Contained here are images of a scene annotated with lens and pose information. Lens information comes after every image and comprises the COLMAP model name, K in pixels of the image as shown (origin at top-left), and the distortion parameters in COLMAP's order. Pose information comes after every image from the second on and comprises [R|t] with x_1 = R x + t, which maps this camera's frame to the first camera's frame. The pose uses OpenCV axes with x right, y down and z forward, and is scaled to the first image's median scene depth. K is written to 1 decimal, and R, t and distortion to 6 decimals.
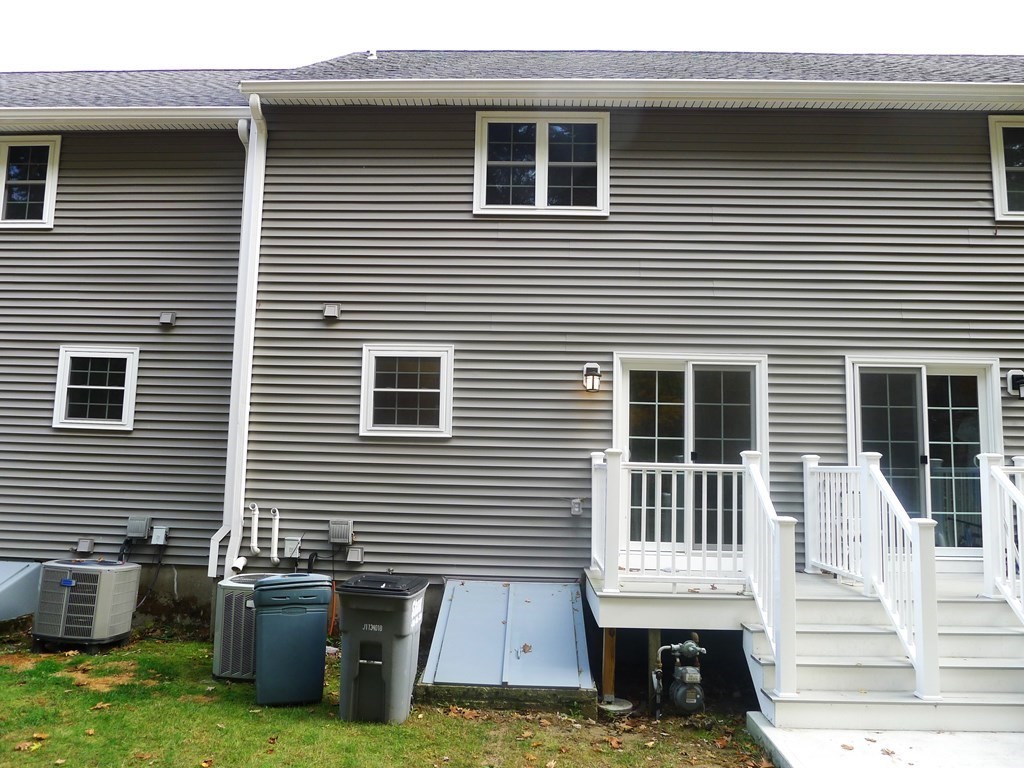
lens RADIAL K [[726.1, 0, 513.1], [0, 726.1, 383.5], [0, 0, 1]] dist [-0.039769, 0.006647]
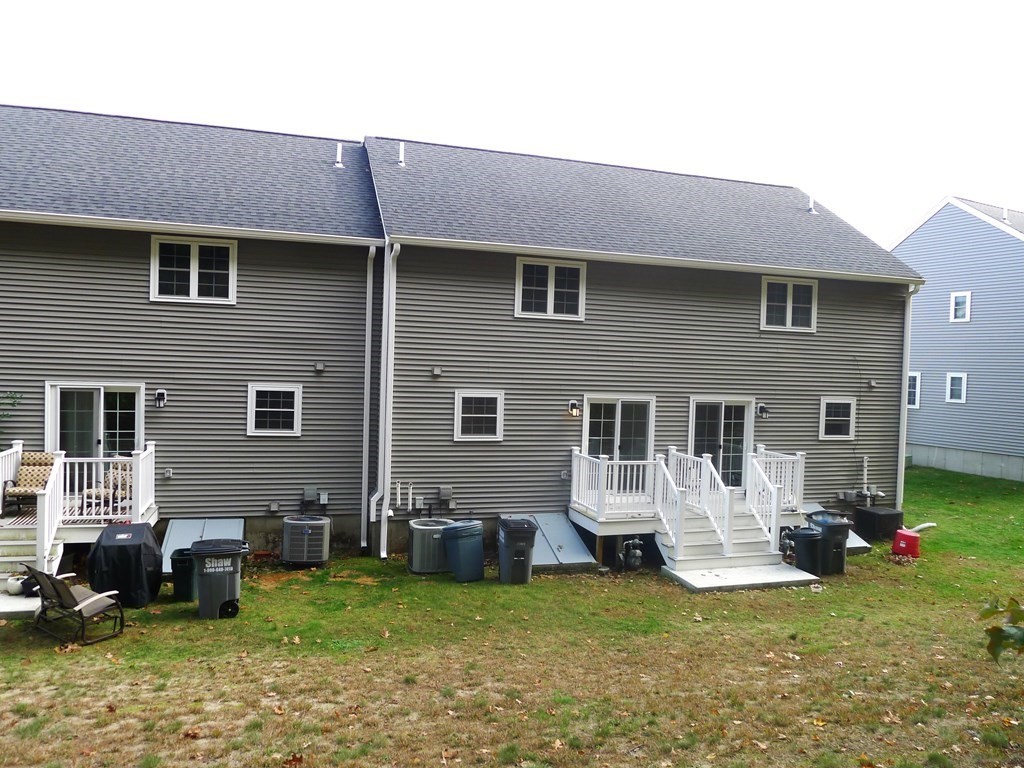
lens RADIAL K [[726.1, 0, 510.6], [0, 726.1, 385.1], [0, 0, 1]] dist [-0.039769, 0.006647]
pose [[0.946014, -0.001875, 0.324120, -0.674664], [-0.047885, 0.988202, 0.145480, -0.341501], [-0.320568, -0.153147, 0.934763, -0.734650]]
